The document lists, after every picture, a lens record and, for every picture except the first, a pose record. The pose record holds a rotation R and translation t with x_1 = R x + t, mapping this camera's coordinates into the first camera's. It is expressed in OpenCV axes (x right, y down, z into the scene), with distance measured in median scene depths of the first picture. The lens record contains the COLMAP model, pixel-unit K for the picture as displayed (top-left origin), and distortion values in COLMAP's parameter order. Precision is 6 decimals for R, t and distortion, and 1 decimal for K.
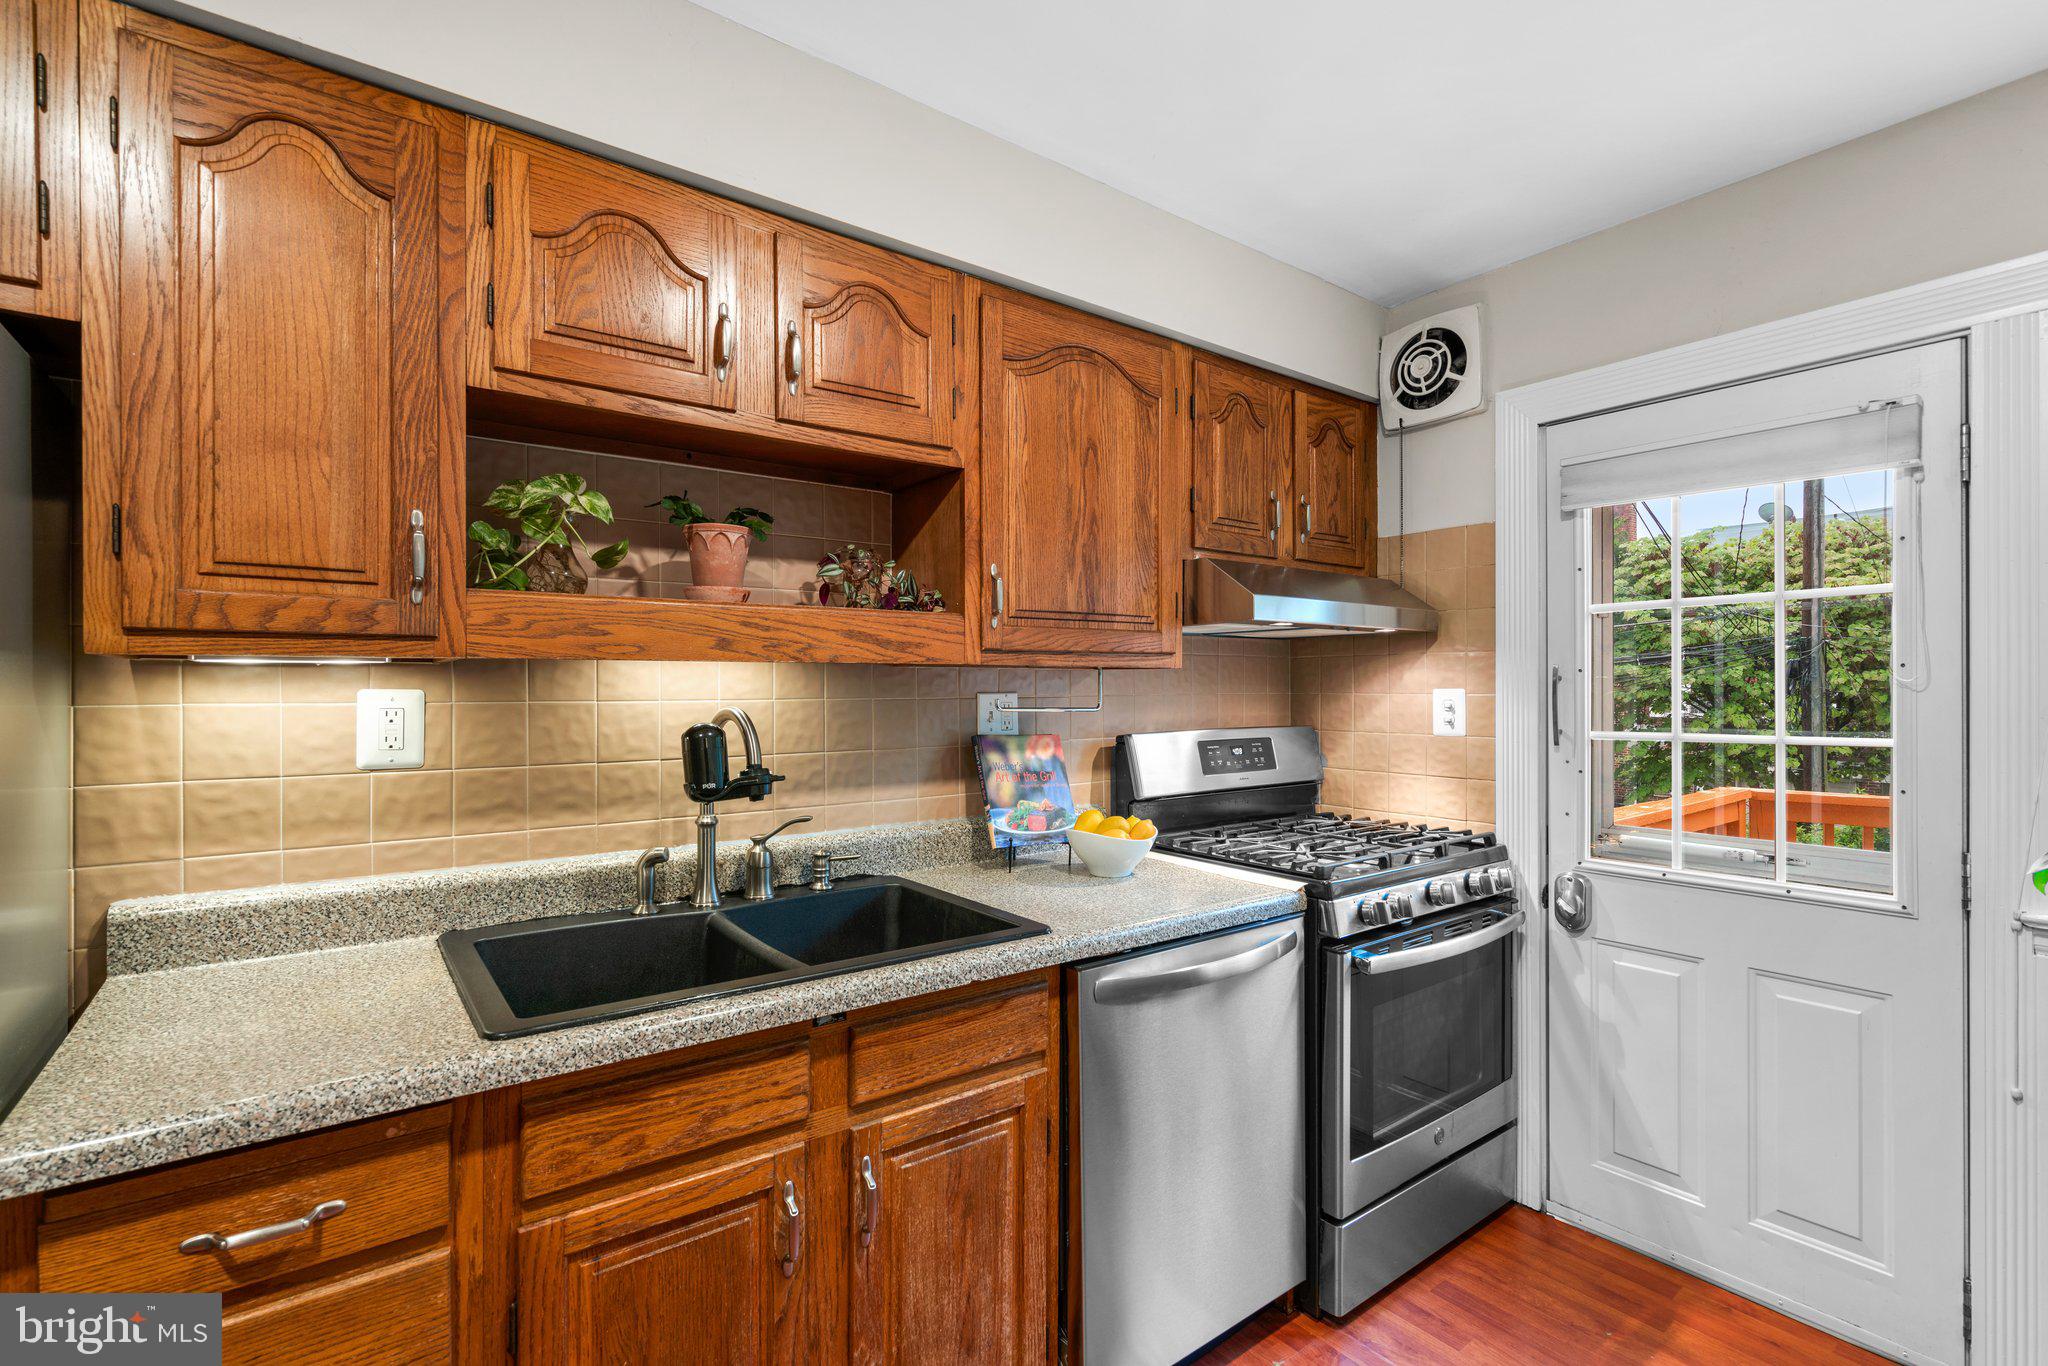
lens RADIAL K [[932.8, 0, 1025.9], [0, 932.8, 682.6], [0, 0, 1]] dist [-0.006355, 0.002964]
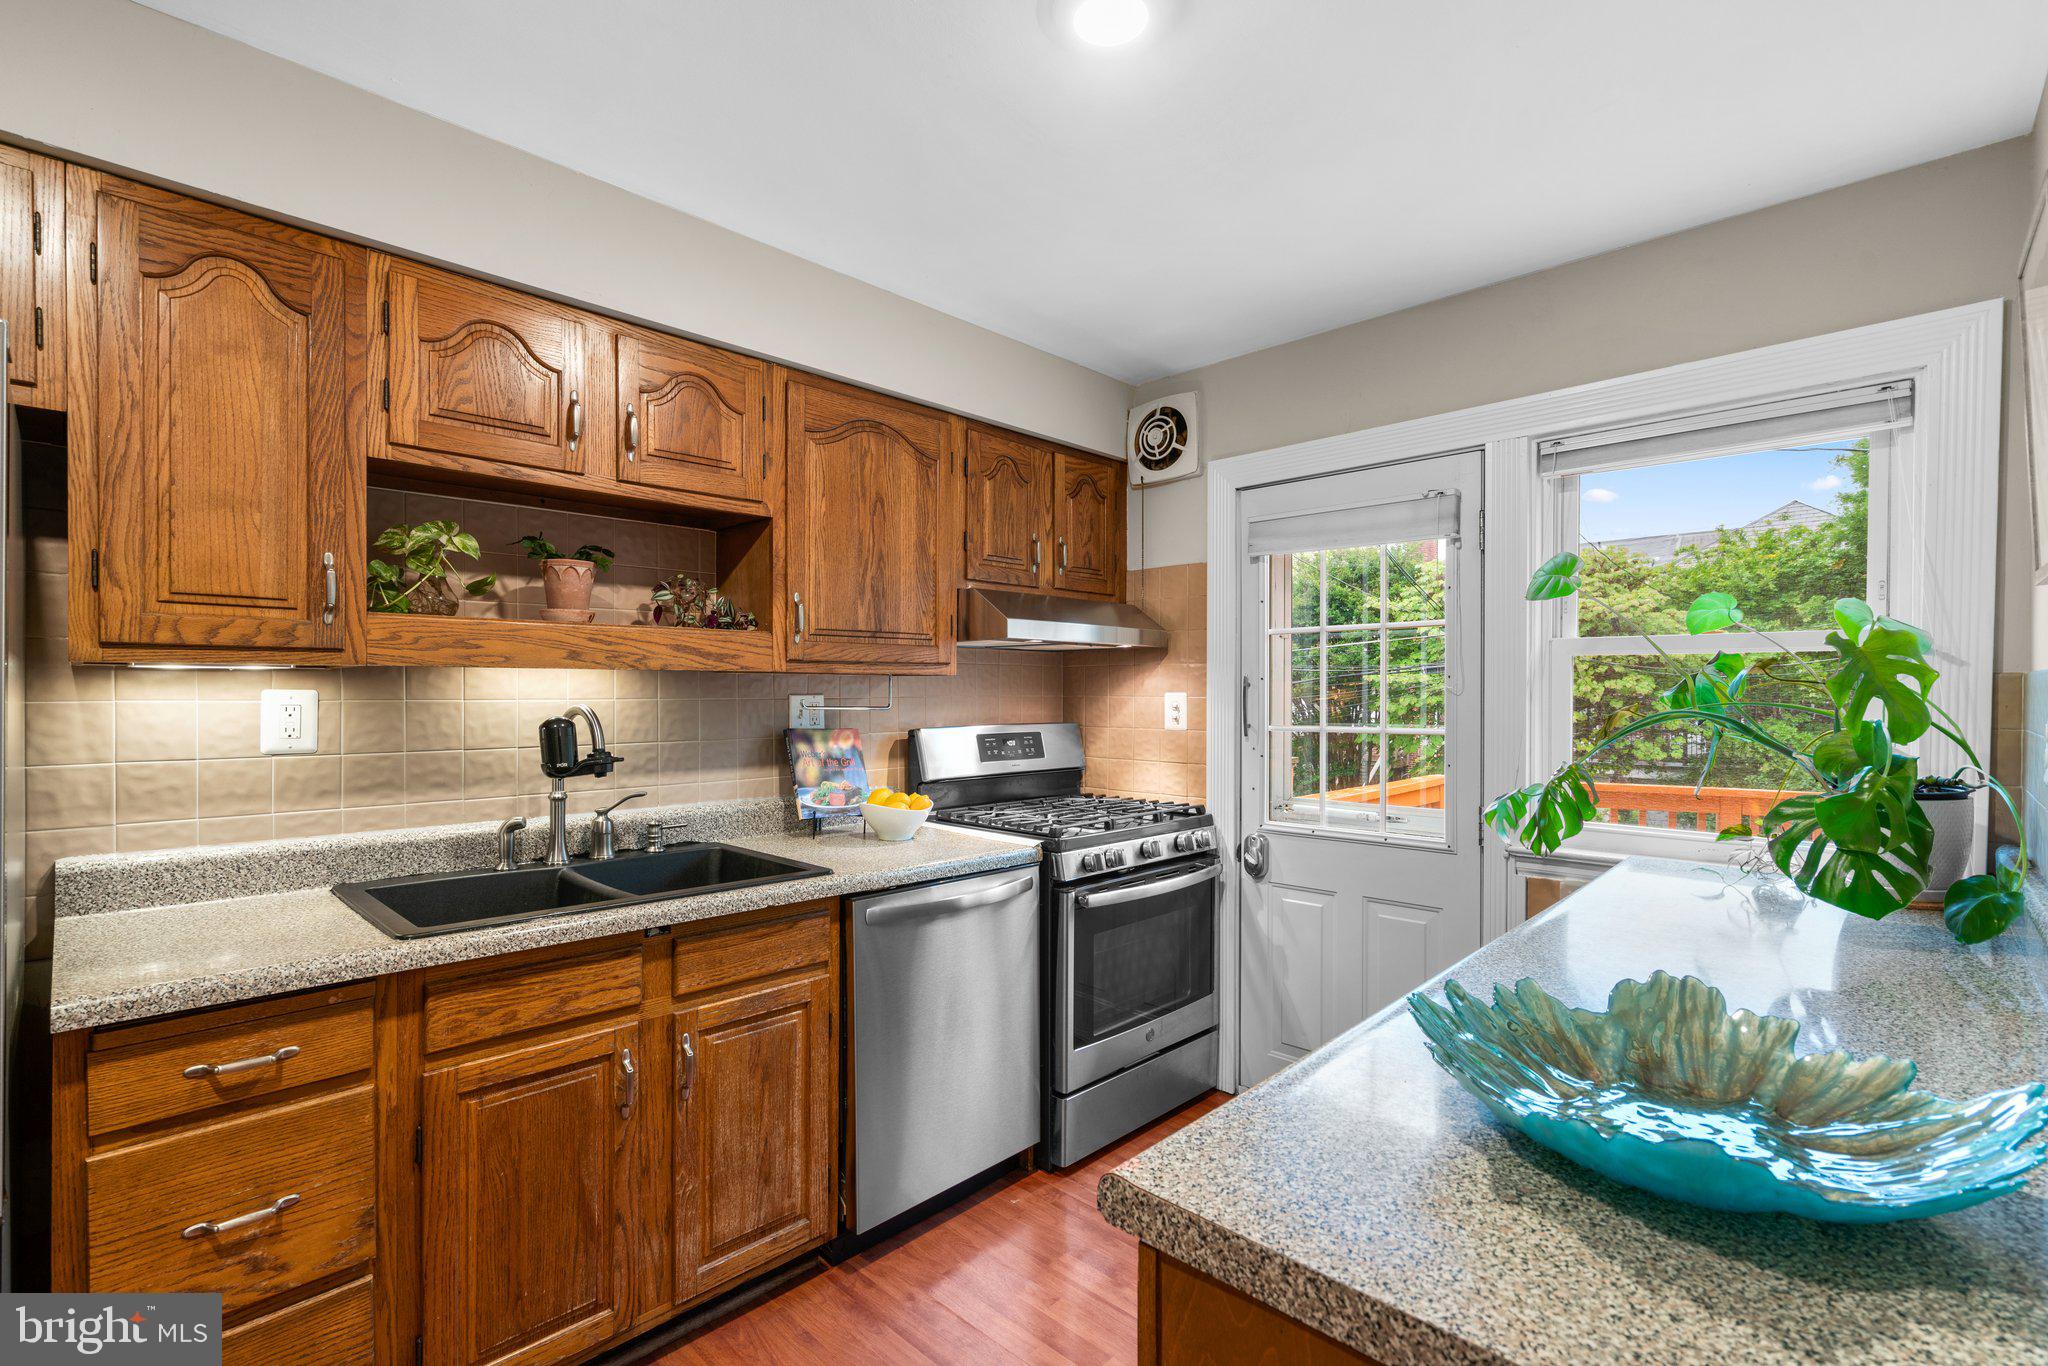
lens RADIAL K [[932.8, 0, 1020.3], [0, 932.8, 692.3], [0, 0, 1]] dist [-0.006355, 0.002964]
pose [[0.989123, 0.002939, 0.147063, 0.097107], [-0.003722, 0.999980, 0.005051, 0.000840], [-0.147045, -0.005543, 0.989114, -0.364996]]
